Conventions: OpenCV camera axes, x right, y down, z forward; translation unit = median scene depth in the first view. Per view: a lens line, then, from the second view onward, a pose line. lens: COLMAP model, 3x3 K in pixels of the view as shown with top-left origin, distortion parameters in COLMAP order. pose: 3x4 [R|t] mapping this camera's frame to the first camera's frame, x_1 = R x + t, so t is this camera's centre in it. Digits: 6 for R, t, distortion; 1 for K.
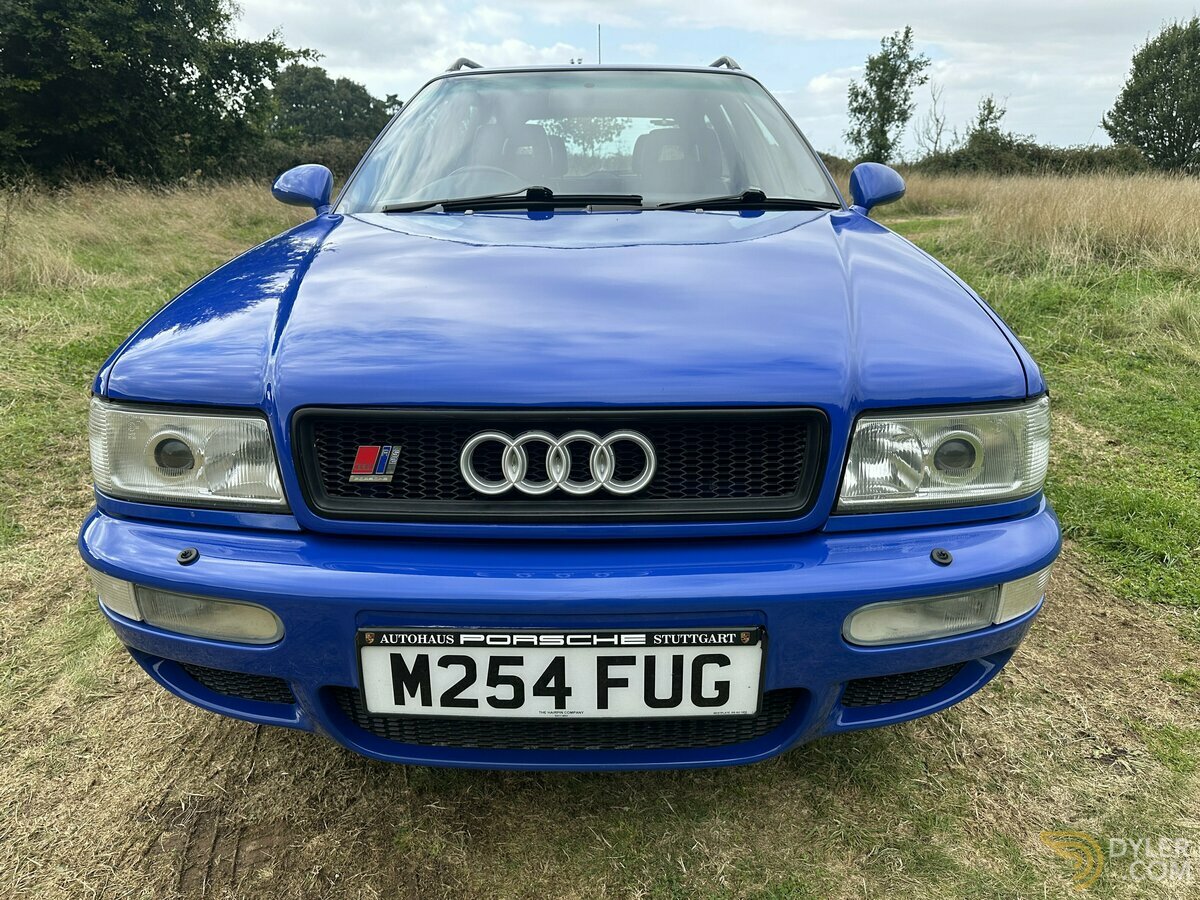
lens RADIAL K [[837.8, 0, 600.0], [0, 837.8, 450.0], [0, 0, 1]] dist [0.047772, -0.058641]
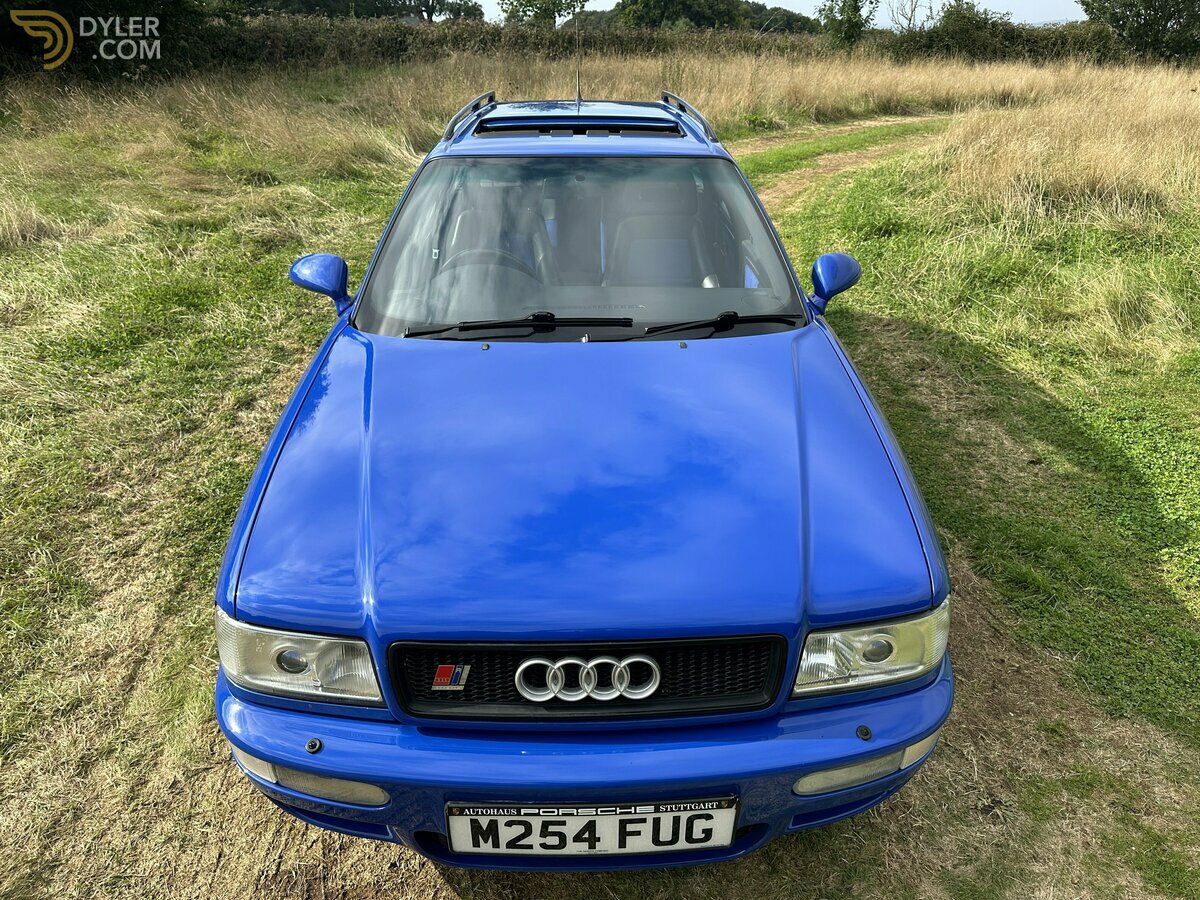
lens RADIAL K [[852.5, 0, 599.8], [0, 852.5, 439.8], [0, 0, 1]] dist [0.007703, -0.012154]
pose [[0.998956, -0.012843, 0.043839, -0.084858], [0.006065, 0.988459, 0.151366, -0.560619], [-0.045277, -0.150942, 0.987505, -0.290547]]
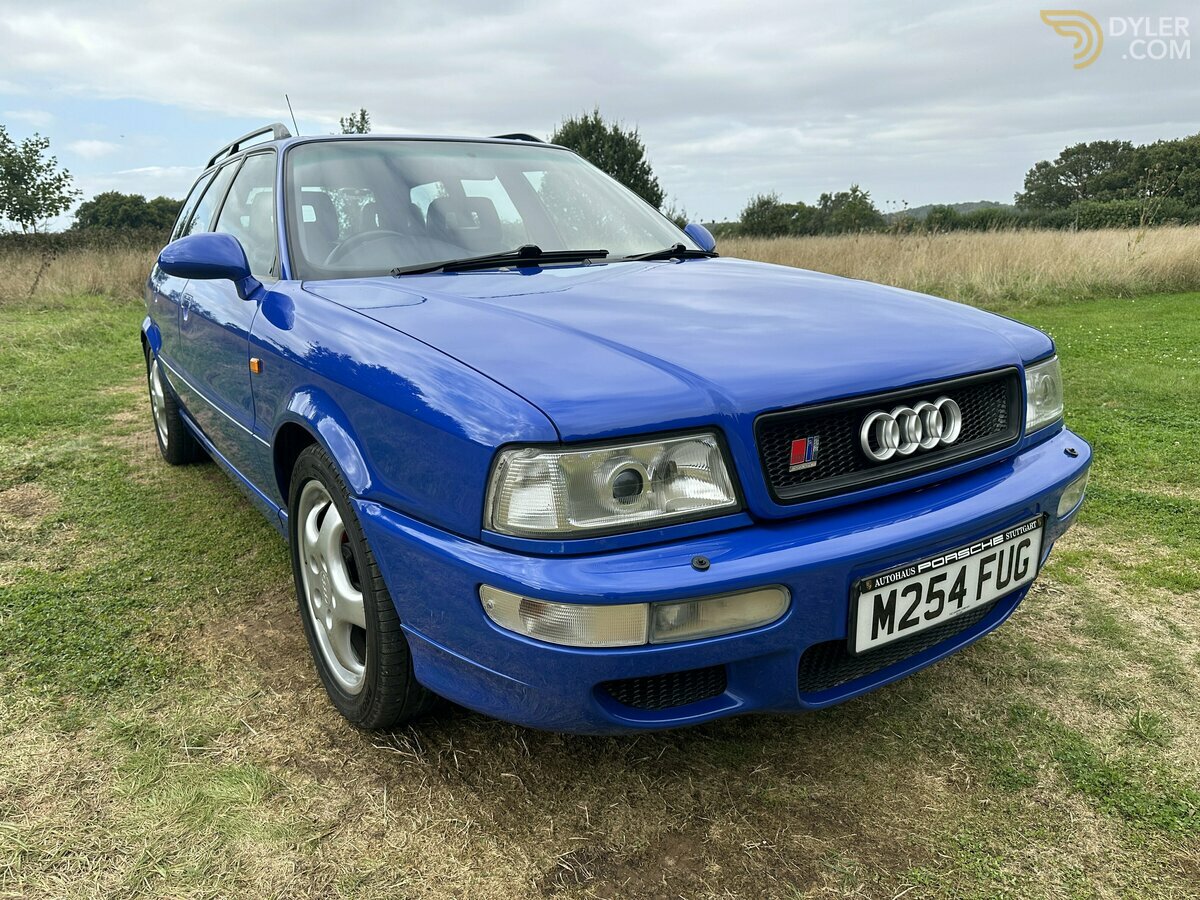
lens RADIAL K [[839.1, 0, 559.1], [0, 839.1, 448.7], [0, 0, 1]] dist [0.100489, -0.152452]
pose [[0.836501, -0.158287, 0.524605, -1.203776], [0.200837, 0.979312, -0.024758, -0.031939], [-0.509833, 0.126070, 0.850985, 0.137458]]
